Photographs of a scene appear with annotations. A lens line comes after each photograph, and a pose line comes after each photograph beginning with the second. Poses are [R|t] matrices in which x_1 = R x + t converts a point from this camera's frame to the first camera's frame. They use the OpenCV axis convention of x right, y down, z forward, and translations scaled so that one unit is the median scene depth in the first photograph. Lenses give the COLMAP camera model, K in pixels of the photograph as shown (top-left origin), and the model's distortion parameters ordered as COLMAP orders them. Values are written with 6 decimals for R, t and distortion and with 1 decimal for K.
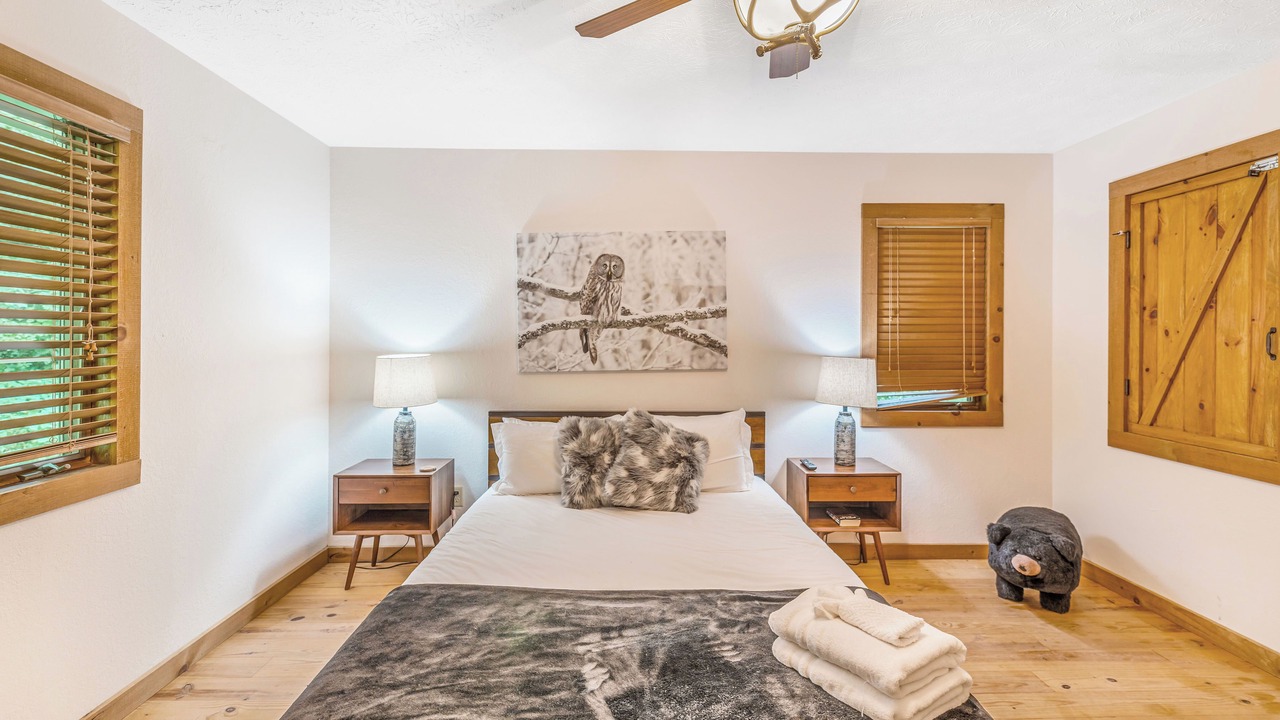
lens RADIAL K [[527.4, 0, 634.4], [0, 527.4, 335.9], [0, 0, 1]] dist [0.001996, 0.000115]
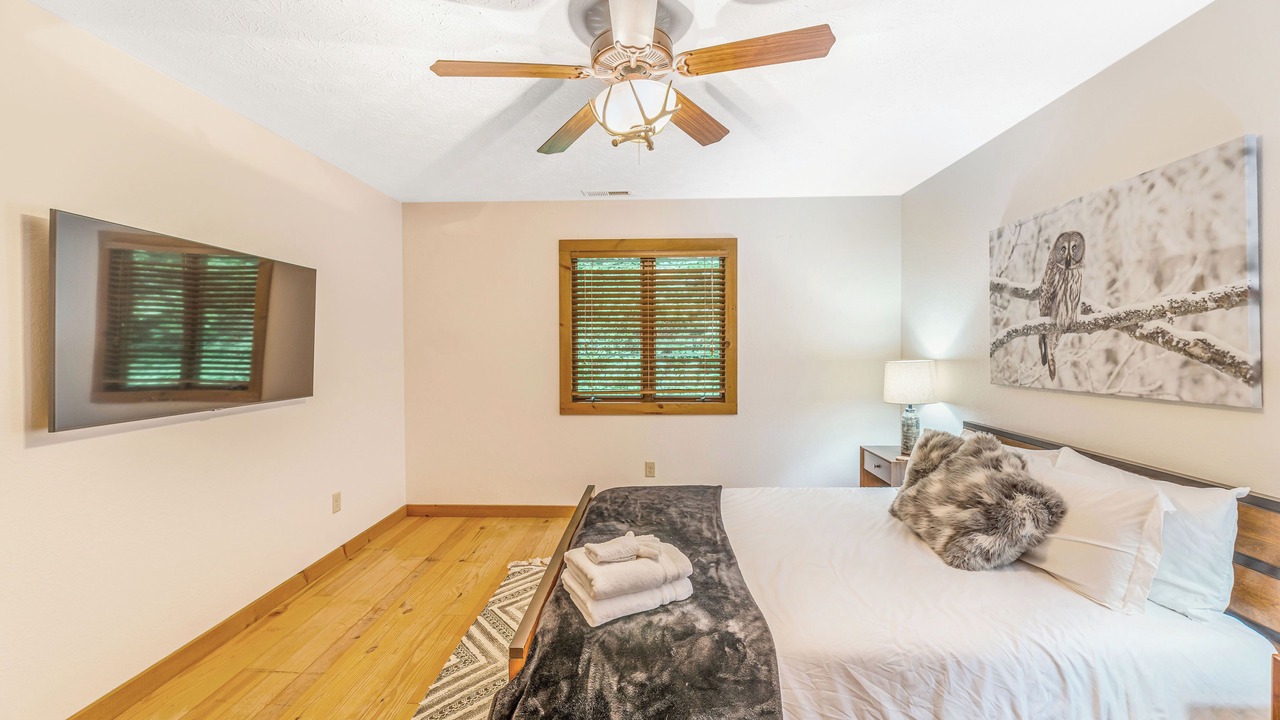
lens RADIAL K [[510.6, 0, 644.5], [0, 510.6, 353.8], [0, 0, 1]] dist [0.000750, -0.000251]
pose [[-0.047029, 0.016381, -0.998759, 0.691677], [0.006196, 0.999851, 0.016108, -0.000775], [0.998874, -0.005430, -0.047124, 0.444218]]
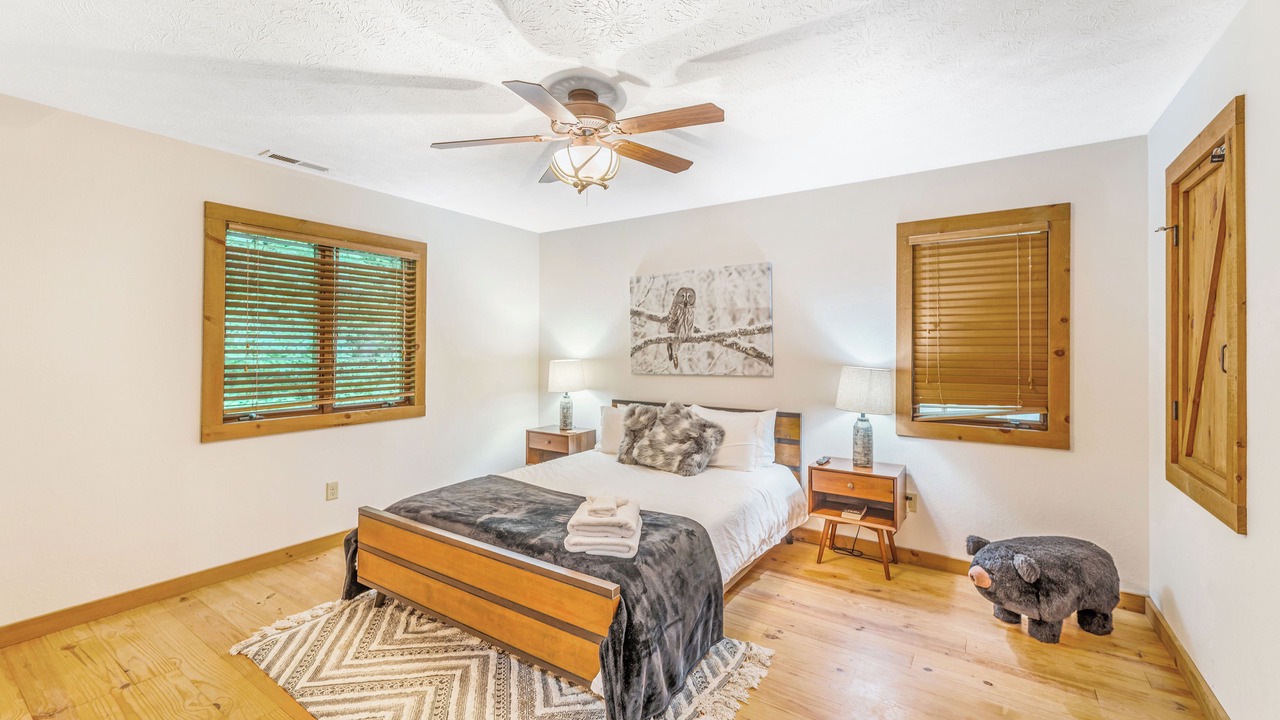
lens RADIAL K [[515.2, 0, 638.8], [0, 515.2, 344.6], [0, 0, 1]] dist [0.002162, 0.000177]
pose [[0.821438, -0.002216, -0.570293, 0.600618], [-0.001486, 0.999981, -0.006025, -0.001615], [0.570295, 0.005797, 0.821419, -0.143017]]
